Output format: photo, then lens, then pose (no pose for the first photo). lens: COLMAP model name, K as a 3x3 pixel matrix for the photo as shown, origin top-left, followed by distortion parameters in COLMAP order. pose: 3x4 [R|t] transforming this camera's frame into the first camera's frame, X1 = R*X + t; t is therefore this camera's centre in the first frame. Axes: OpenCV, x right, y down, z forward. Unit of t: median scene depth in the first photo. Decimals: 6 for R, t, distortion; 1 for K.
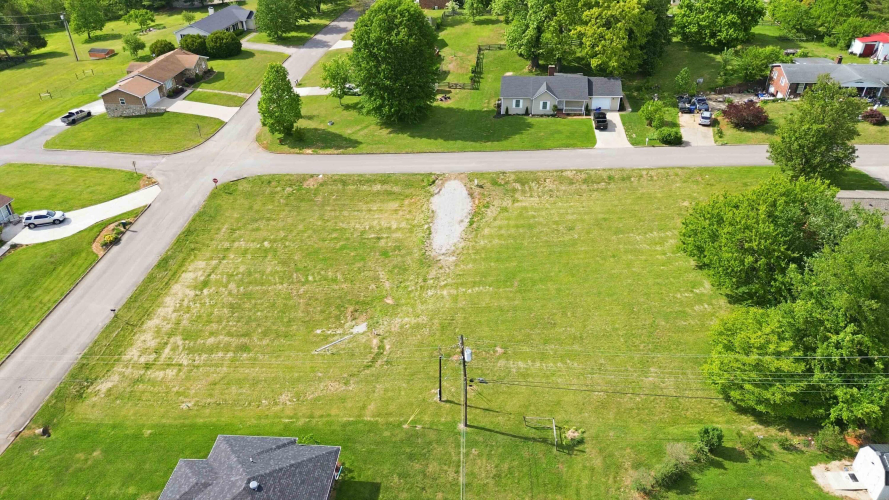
lens RADIAL K [[628.3, 0, 444.5], [0, 628.3, 250.0], [0, 0, 1]] dist [0.076948, -0.061069]
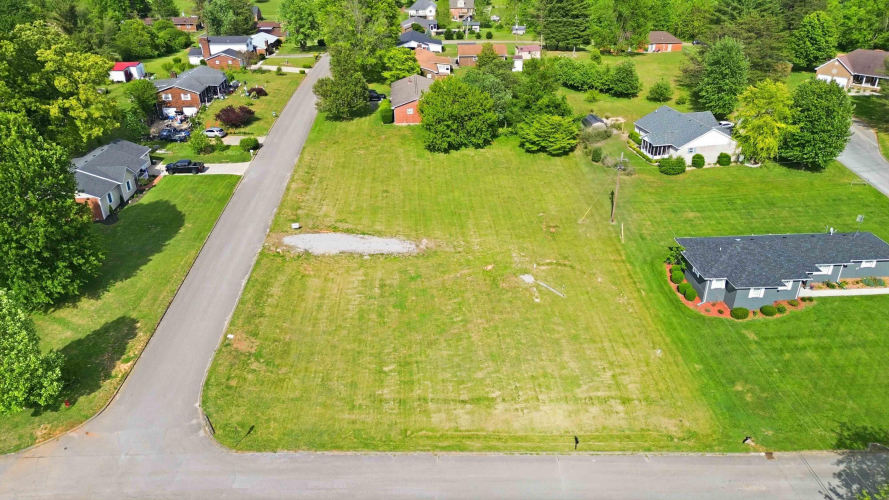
lens RADIAL K [[628.3, 0, 444.5], [0, 628.3, 250.0], [0, 0, 1]] dist [0.076948, -0.061069]
pose [[-0.142690, -0.438086, 0.887536, -0.933214], [0.549215, 0.710949, 0.439220, -0.419709], [-0.823409, 0.550120, 0.139158, 0.795103]]
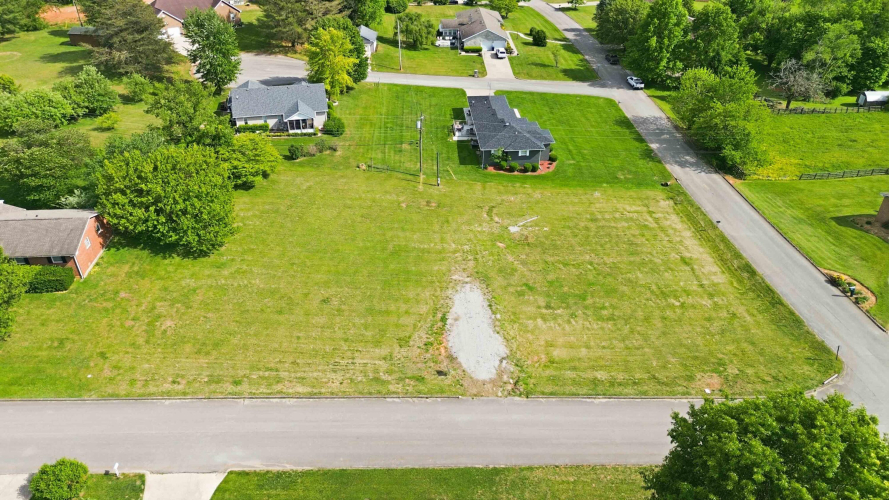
lens RADIAL K [[628.3, 0, 444.5], [0, 628.3, 250.0], [0, 0, 1]] dist [0.076948, -0.061069]
pose [[-0.988062, 0.096155, -0.120362, 0.135780], [-0.071013, 0.409055, 0.909742, -0.845796], [0.136711, 0.907429, -0.397344, 1.290016]]
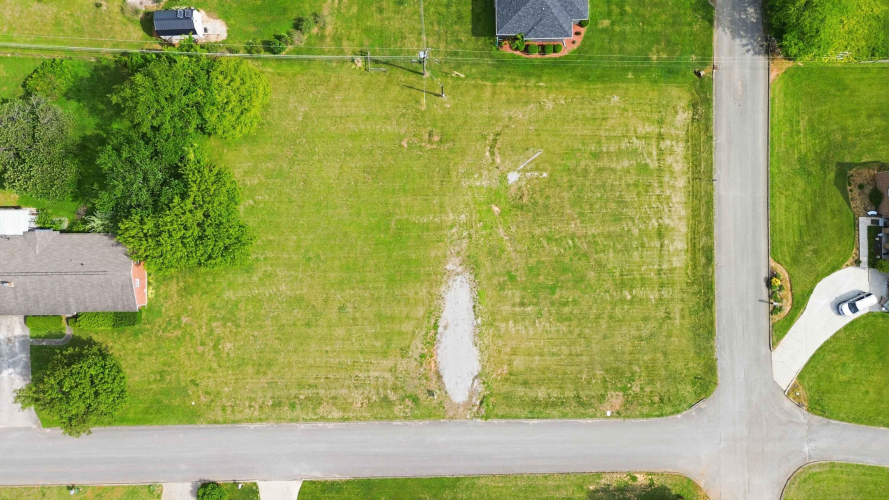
lens RADIAL K [[628.3, 0, 444.5], [0, 628.3, 250.0], [0, 0, 1]] dist [0.076948, -0.061069]
pose [[-0.995344, 0.096330, 0.003249, 0.014002], [-0.049860, -0.543445, 0.837963, -0.877867], [0.082486, 0.833899, 0.545718, 0.345104]]
